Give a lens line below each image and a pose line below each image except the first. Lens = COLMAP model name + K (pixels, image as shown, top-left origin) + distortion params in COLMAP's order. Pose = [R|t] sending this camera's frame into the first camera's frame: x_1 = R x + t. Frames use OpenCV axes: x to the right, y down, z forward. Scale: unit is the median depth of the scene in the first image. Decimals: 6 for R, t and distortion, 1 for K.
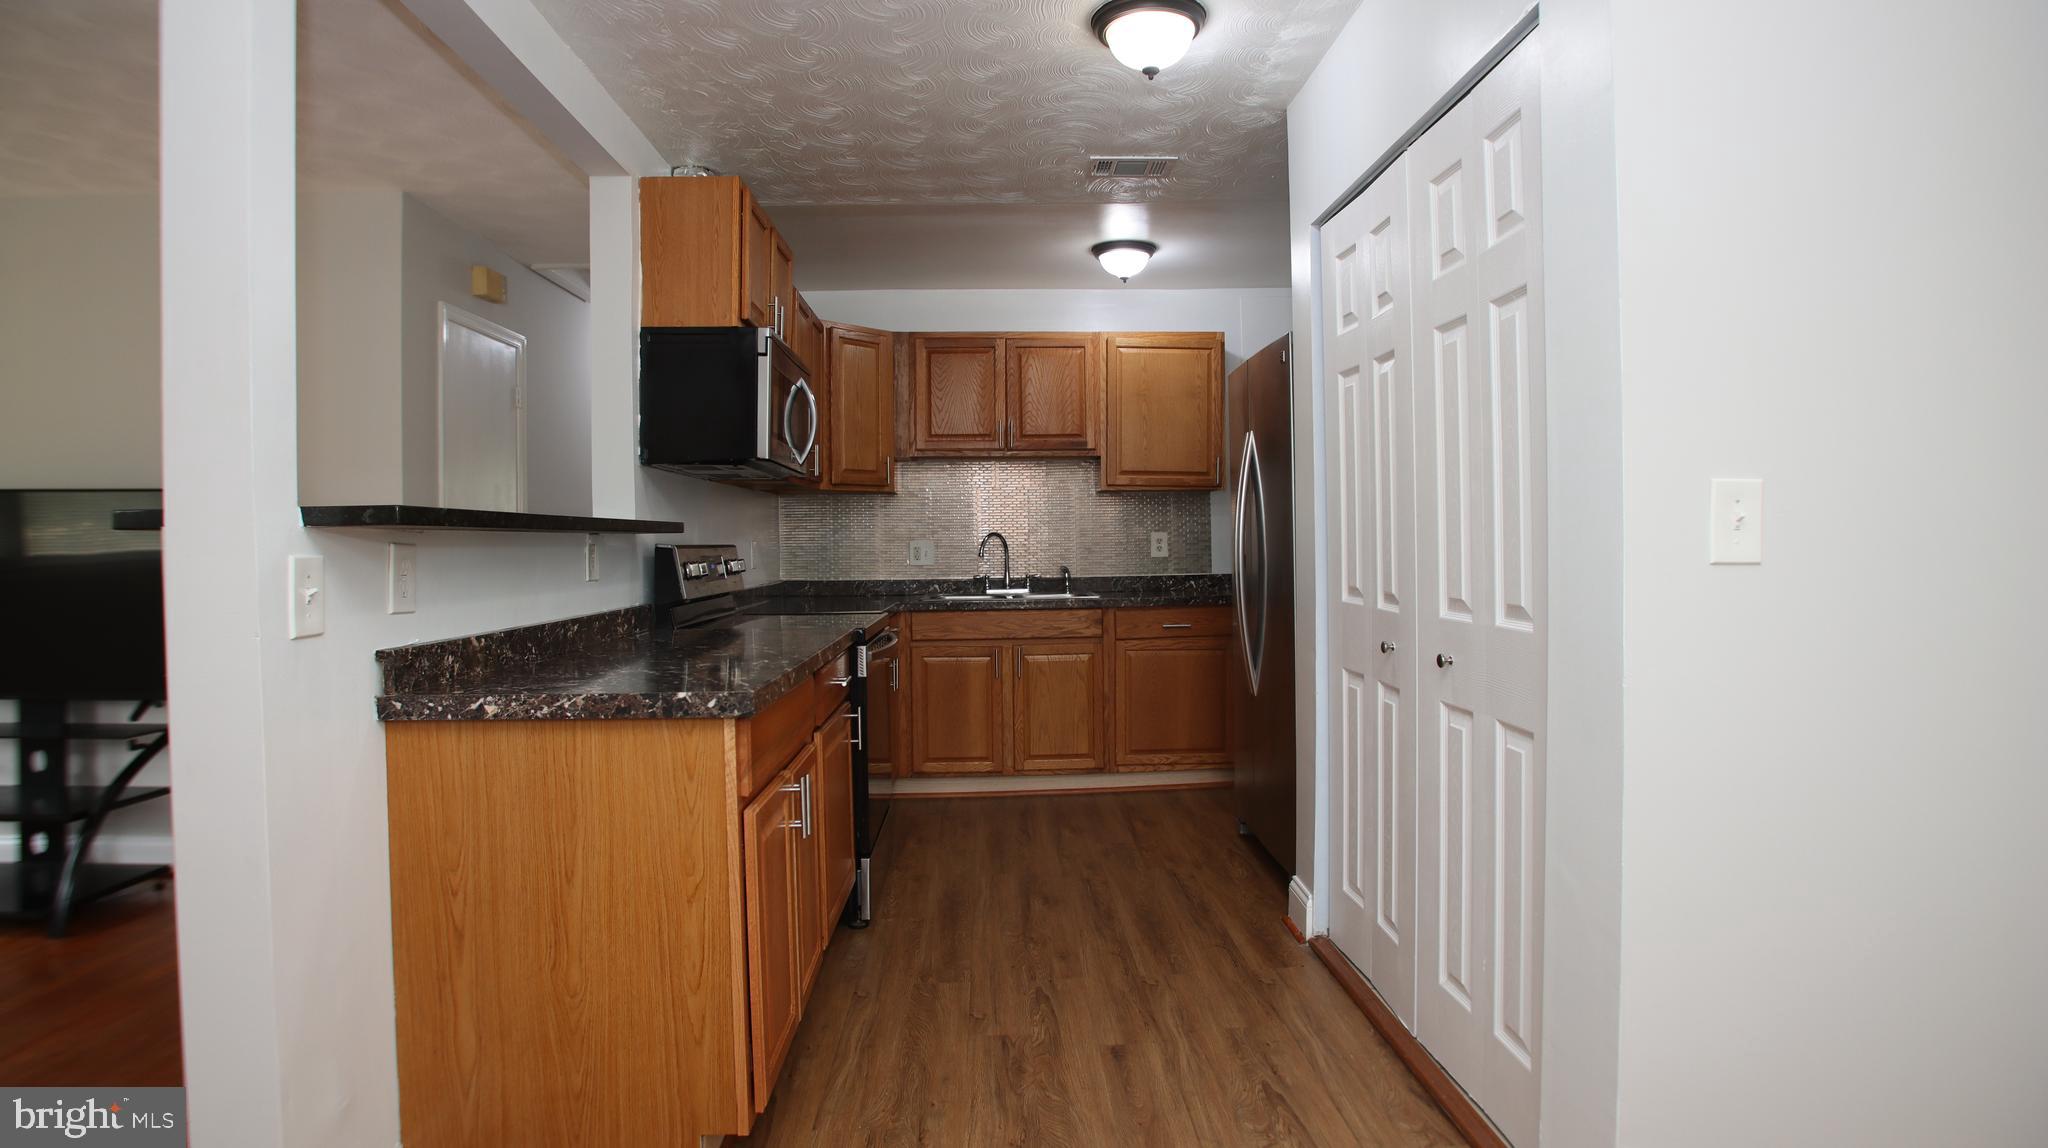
lens RADIAL K [[1050.2, 0, 1027.8], [0, 1050.2, 561.7], [0, 0, 1]] dist [-0.093750, 0.044246]
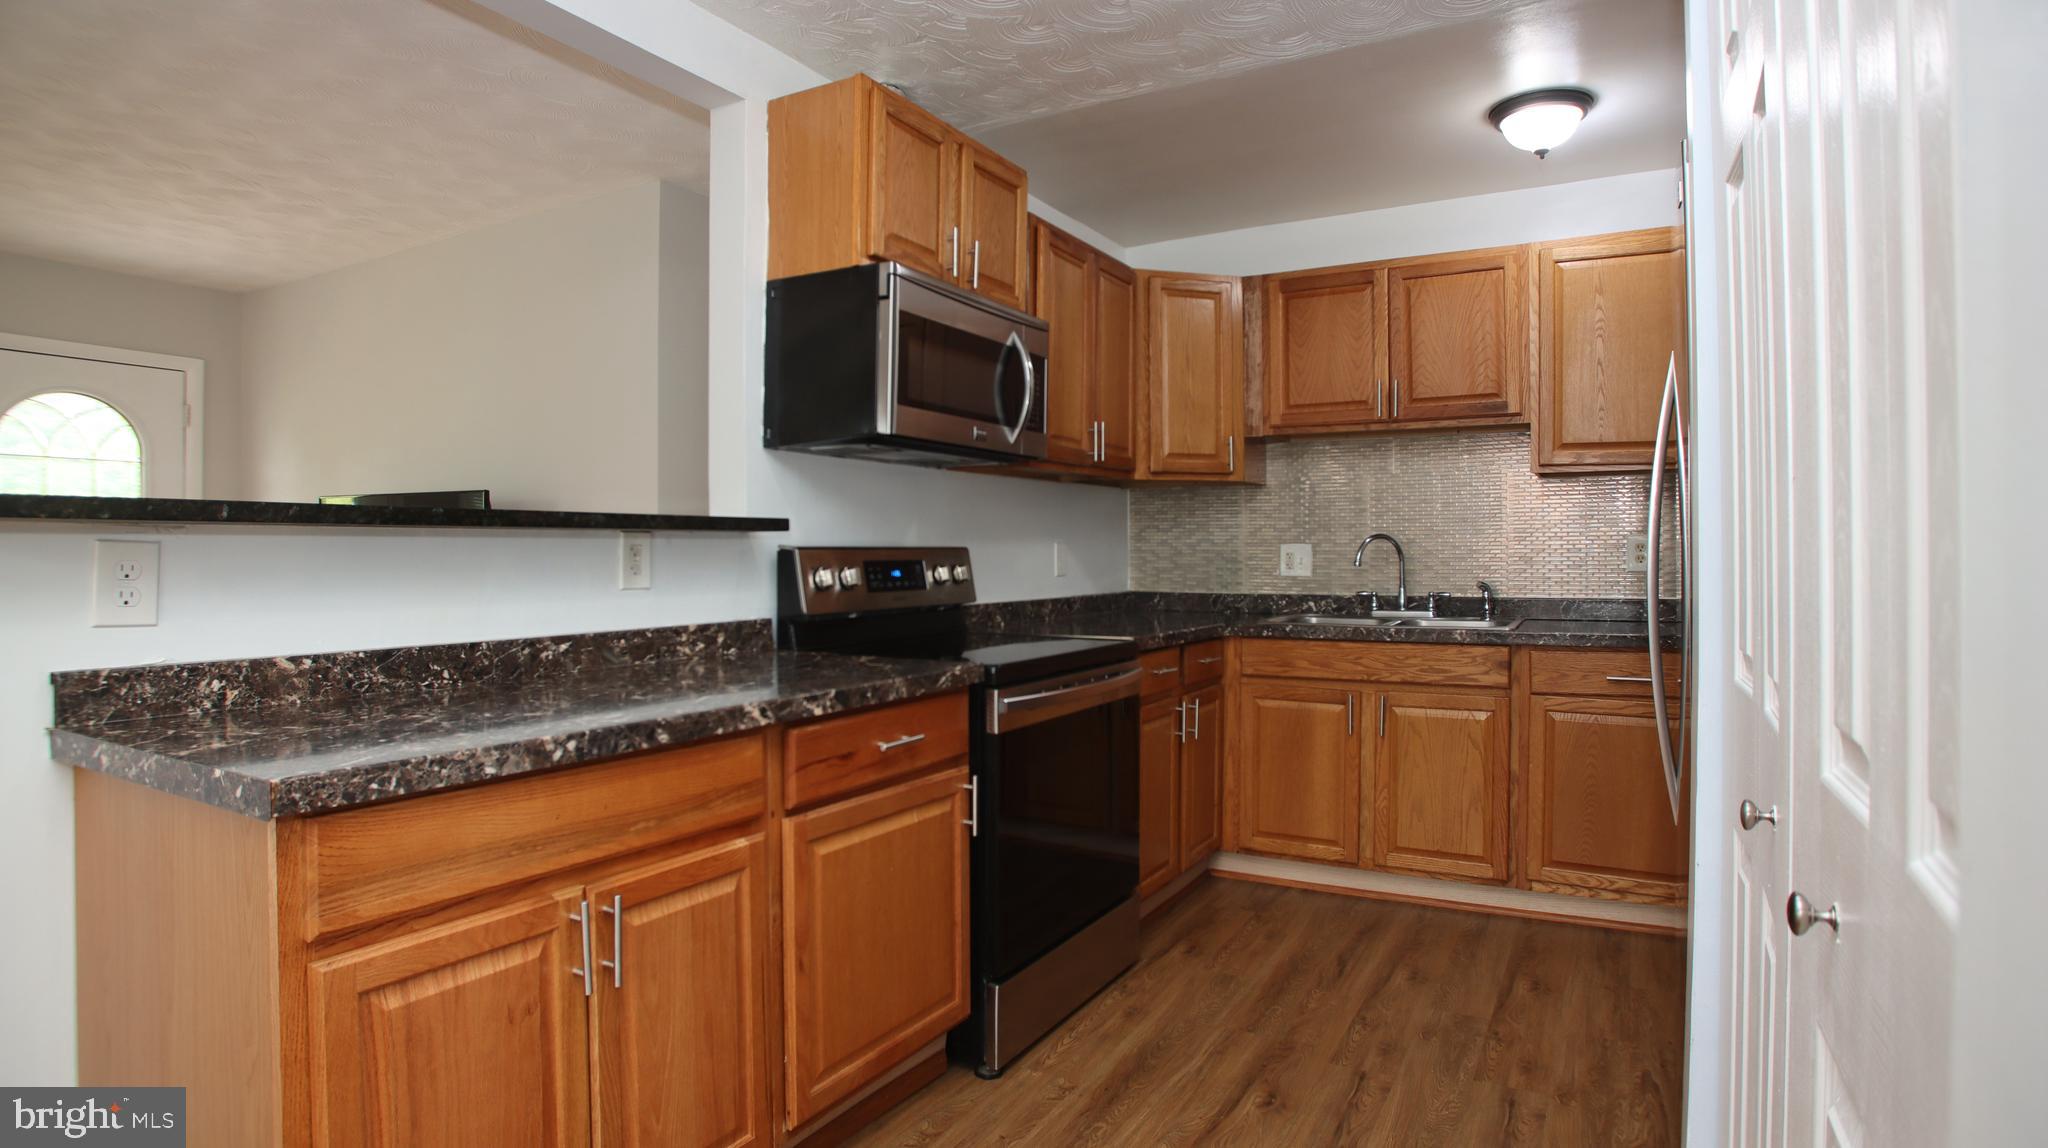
lens RADIAL K [[1050.2, 0, 1027.8], [0, 1050.2, 561.7], [0, 0, 1]] dist [-0.093750, 0.044246]
pose [[0.846294, 0.014082, -0.532531, 0.160678], [-0.016372, 0.999866, 0.000422, -0.004989], [0.532465, 0.008362, 0.846411, 0.271225]]
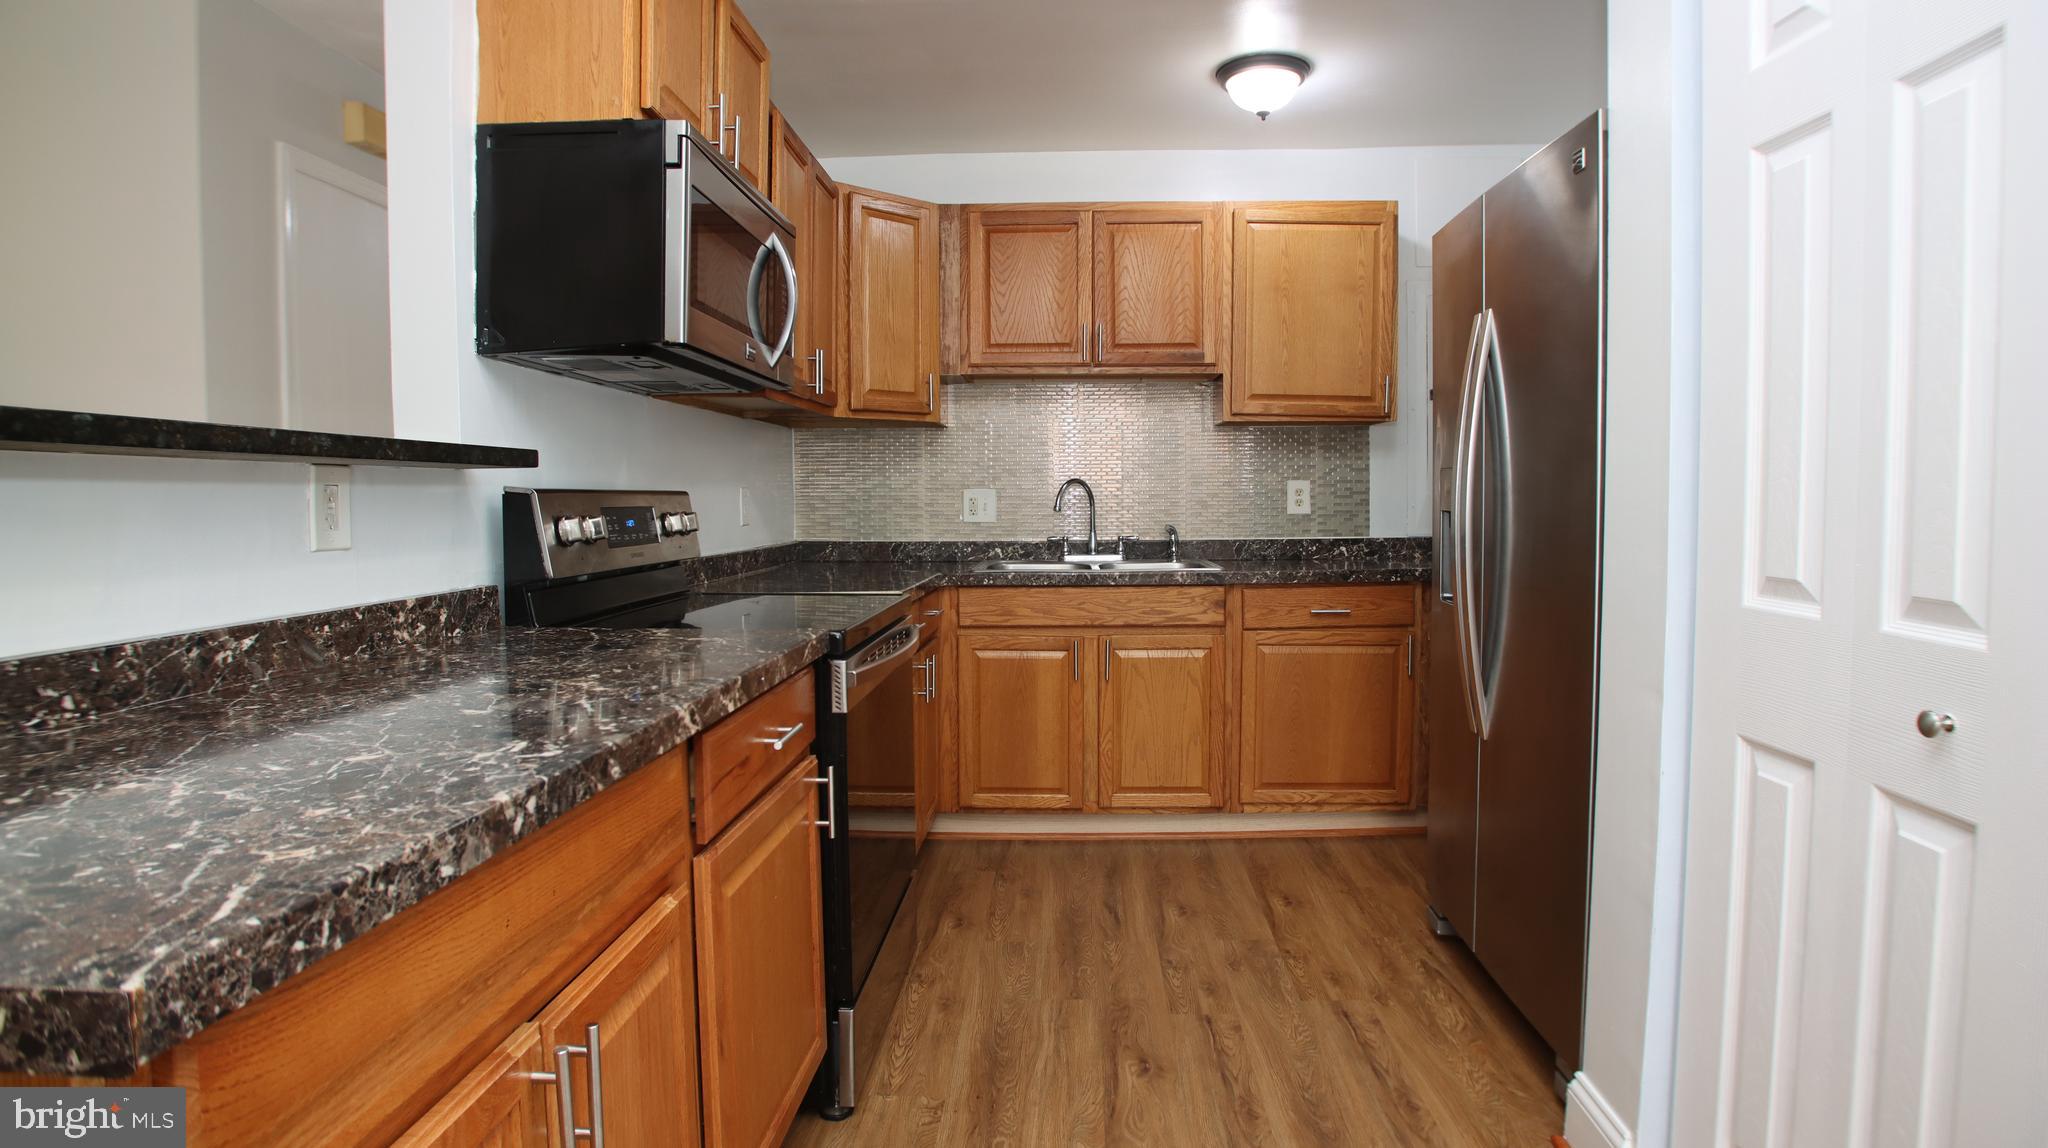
lens RADIAL K [[1050.2, 0, 1027.8], [0, 1050.2, 561.7], [0, 0, 1]] dist [-0.093750, 0.044246]
pose [[0.996245, 0.011550, -0.085802, -0.001590], [-0.007908, 0.999058, 0.042657, -0.000827], [0.086214, -0.041818, 0.995399, 0.282784]]
